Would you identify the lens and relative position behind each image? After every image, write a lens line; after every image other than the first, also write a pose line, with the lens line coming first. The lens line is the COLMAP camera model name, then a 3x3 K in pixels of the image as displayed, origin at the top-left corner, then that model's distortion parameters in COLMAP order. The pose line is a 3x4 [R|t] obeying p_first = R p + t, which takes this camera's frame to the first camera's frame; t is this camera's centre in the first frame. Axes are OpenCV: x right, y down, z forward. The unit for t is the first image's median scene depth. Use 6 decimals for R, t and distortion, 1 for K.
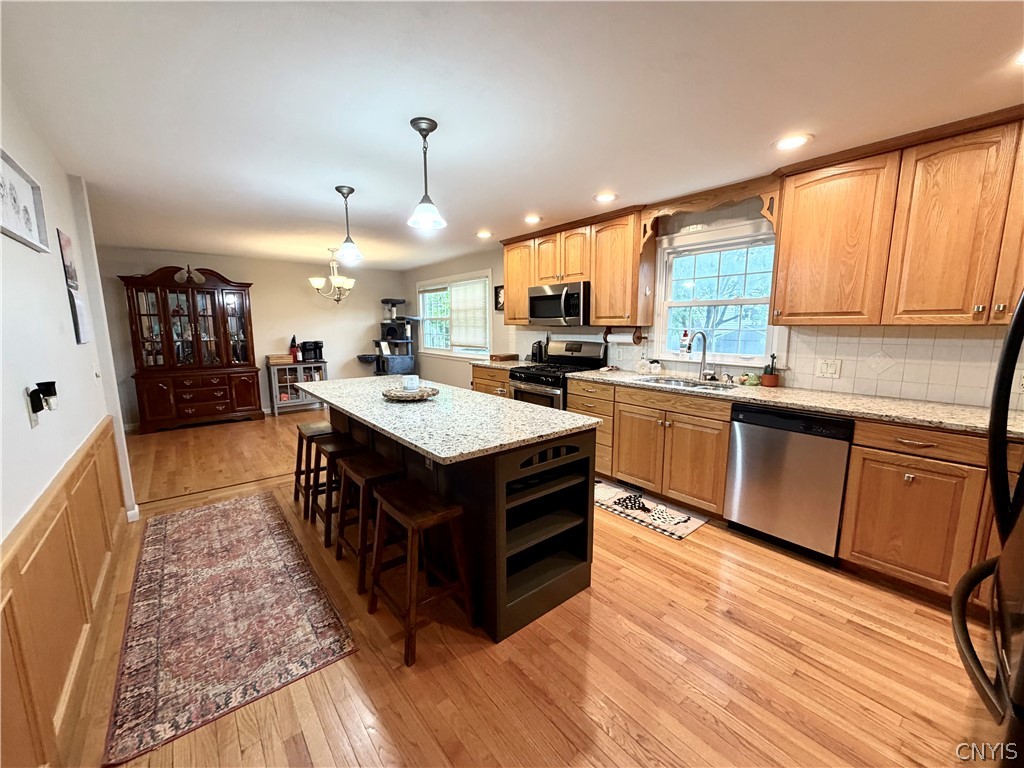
lens RADIAL K [[407.2, 0, 509.9], [0, 407.2, 385.1], [0, 0, 1]] dist [0.001926, -0.000225]
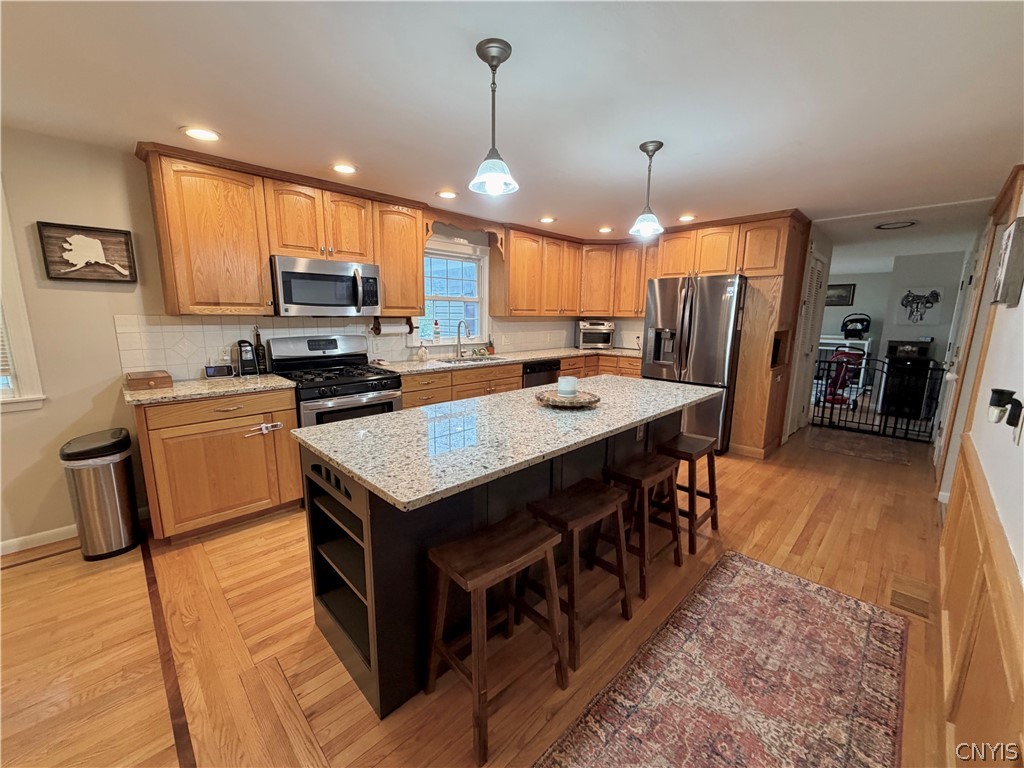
lens RADIAL K [[407.2, 0, 509.9], [0, 407.2, 385.1], [0, 0, 1]] dist [0.001926, -0.000225]
pose [[-0.097470, -0.168801, 0.980819, -1.044831], [0.139507, 0.973464, 0.181399, -0.173882], [-0.985412, 0.154512, -0.071335, 1.156289]]
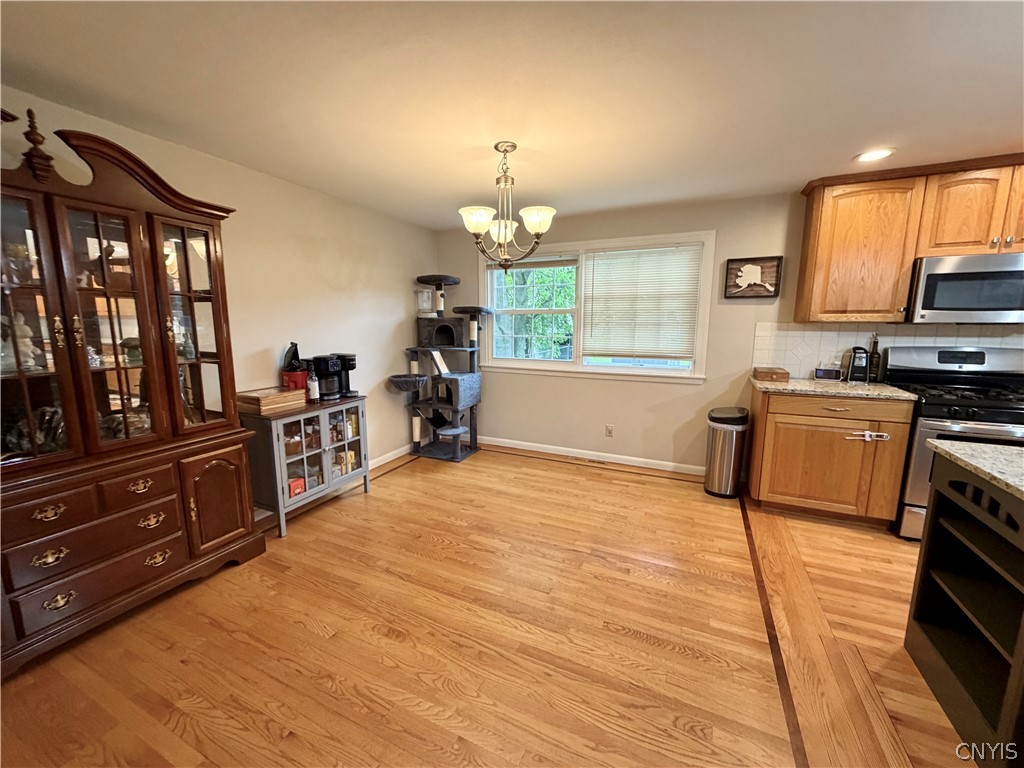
lens RADIAL K [[407.2, 0, 509.9], [0, 407.2, 385.1], [0, 0, 1]] dist [0.001926, -0.000225]
pose [[0.899295, -0.065060, 0.432477, -1.225395], [0.061771, 0.997855, 0.021668, -0.171357], [-0.432959, 0.007229, 0.901385, 1.175712]]
